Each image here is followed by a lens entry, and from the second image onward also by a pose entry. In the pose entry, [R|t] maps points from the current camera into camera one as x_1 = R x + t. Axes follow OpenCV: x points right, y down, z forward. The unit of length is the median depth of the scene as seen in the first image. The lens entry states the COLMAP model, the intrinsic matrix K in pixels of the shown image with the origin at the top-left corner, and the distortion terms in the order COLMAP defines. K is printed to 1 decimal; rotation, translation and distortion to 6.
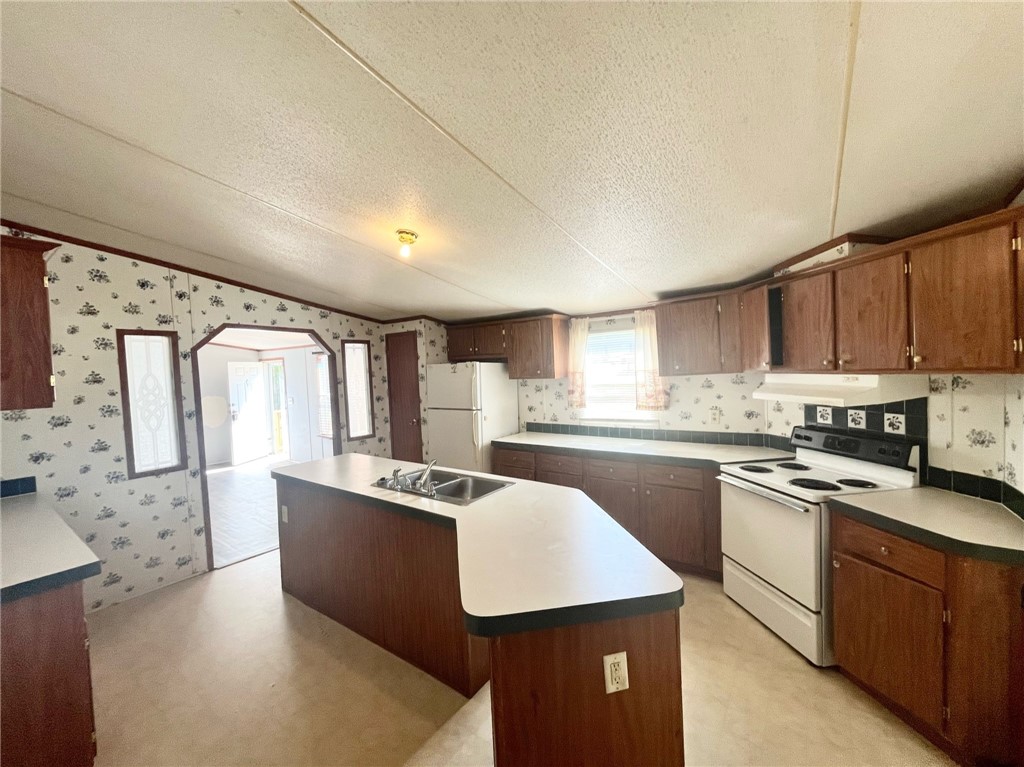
lens RADIAL K [[417.3, 0, 512.5], [0, 417.3, 385.8], [0, 0, 1]] dist [-0.000913, 0.000124]
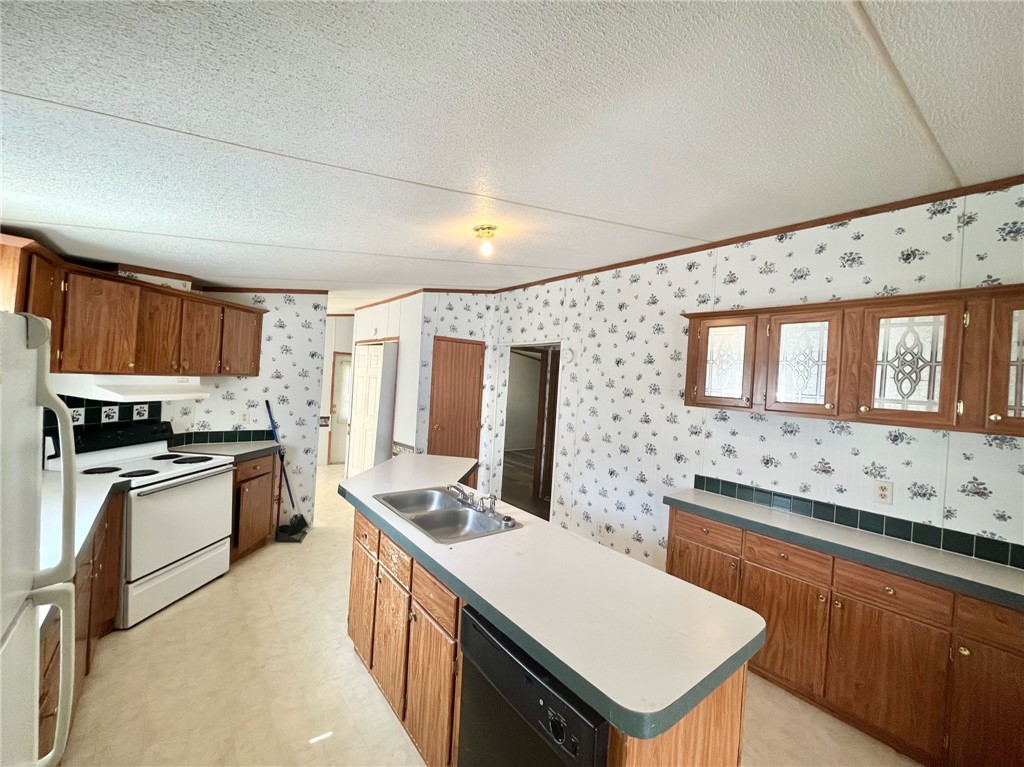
lens RADIAL K [[417.3, 0, 512.6], [0, 417.3, 382.1], [0, 0, 1]] dist [-0.000913, 0.000124]
pose [[-0.965193, -0.035443, 0.259125, -0.548714], [-0.025934, 0.998862, 0.040025, -0.085276], [-0.260248, 0.031912, -0.965014, 1.873518]]
